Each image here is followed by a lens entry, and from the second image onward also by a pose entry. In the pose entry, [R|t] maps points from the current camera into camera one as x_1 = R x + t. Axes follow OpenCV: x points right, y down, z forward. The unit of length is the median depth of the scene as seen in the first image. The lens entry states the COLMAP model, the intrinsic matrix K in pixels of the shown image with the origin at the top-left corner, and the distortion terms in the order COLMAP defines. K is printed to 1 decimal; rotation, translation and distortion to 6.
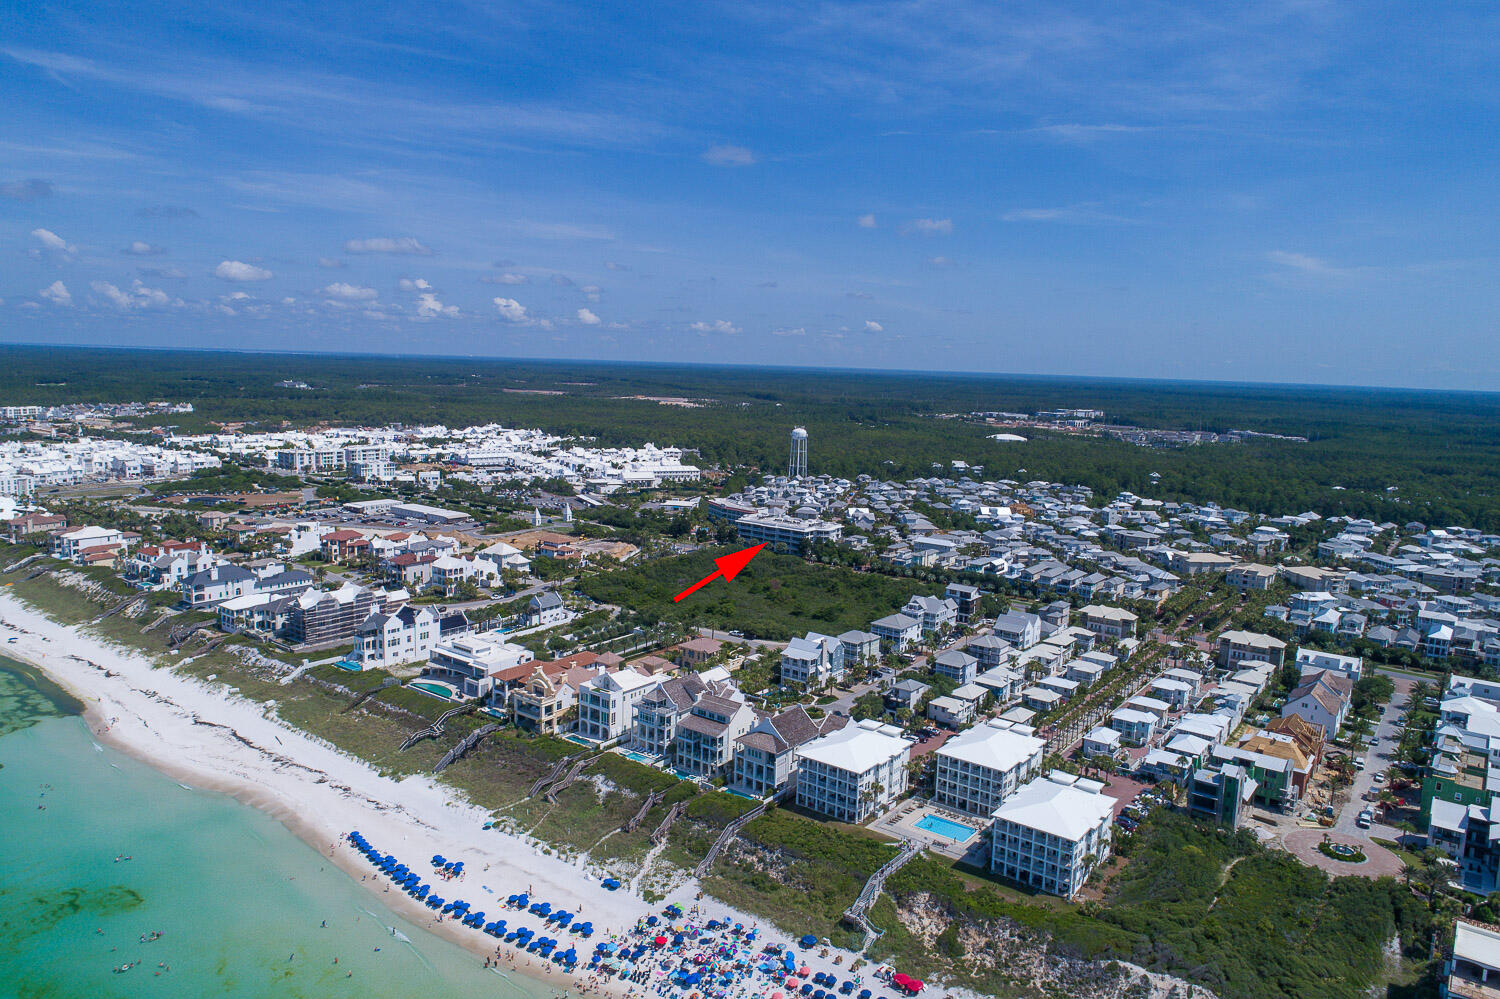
lens RADIAL K [[1013.8, 0, 750.0], [0, 1013.8, 499.5], [0, 0, 1]] dist [-0.004153, 0.004995]
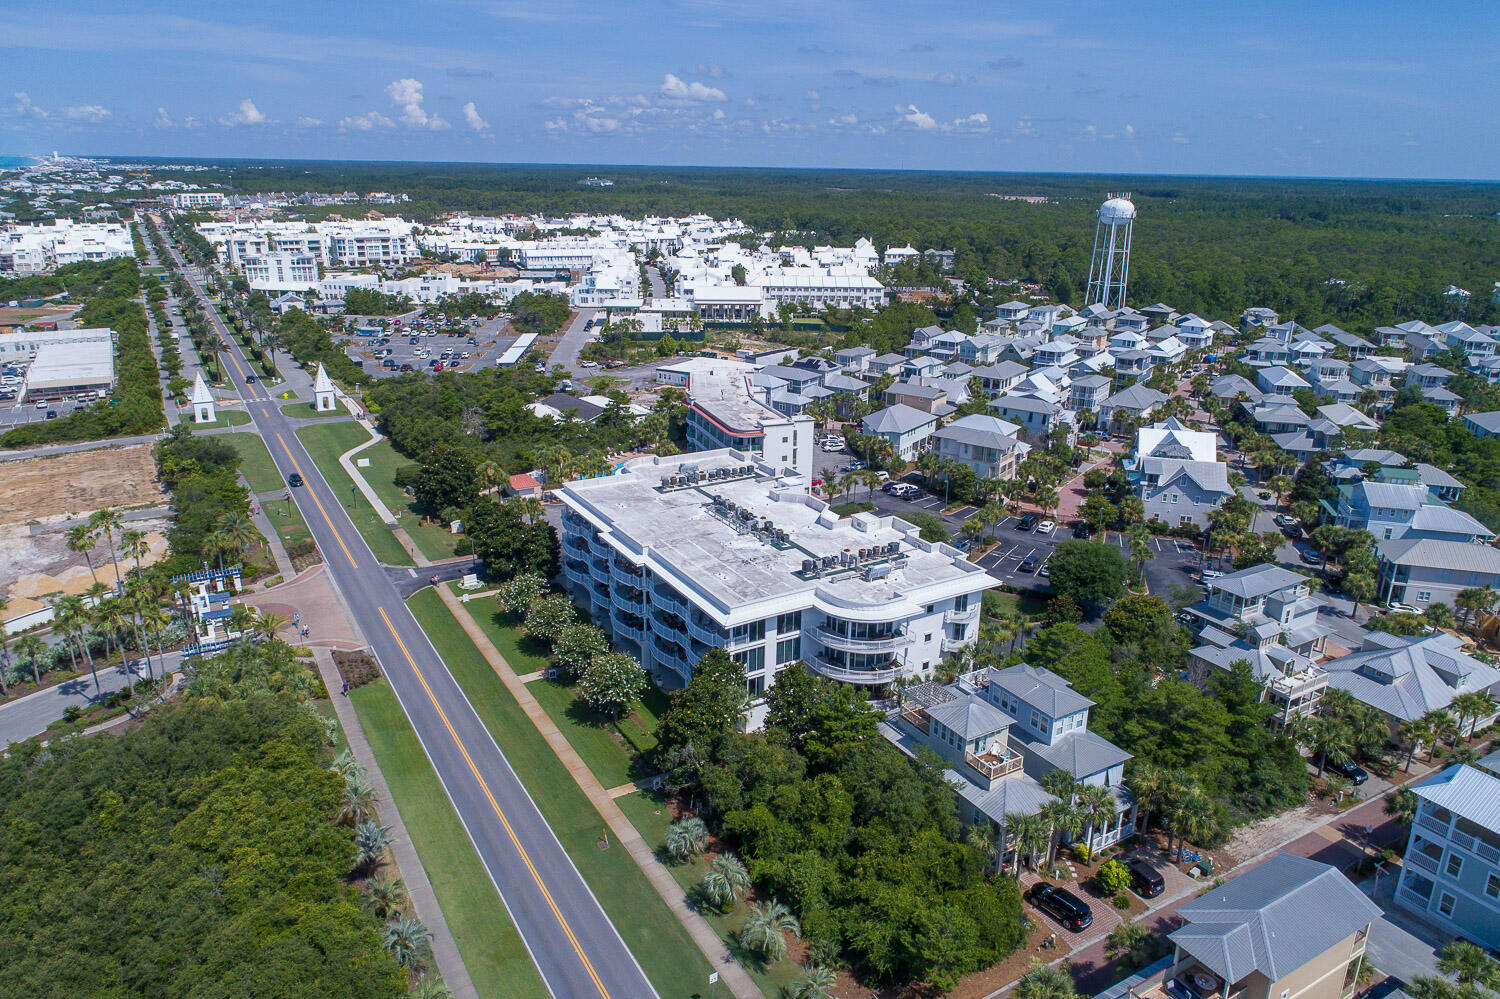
lens RADIAL K [[1013.8, 0, 750.0], [0, 1013.8, 499.5], [0, 0, 1]] dist [-0.004153, 0.004995]
pose [[0.926741, 0.102608, -0.361417, 0.081278], [-0.038360, 0.982798, 0.180657, -0.015252], [0.373736, -0.153558, 0.914735, 0.561083]]
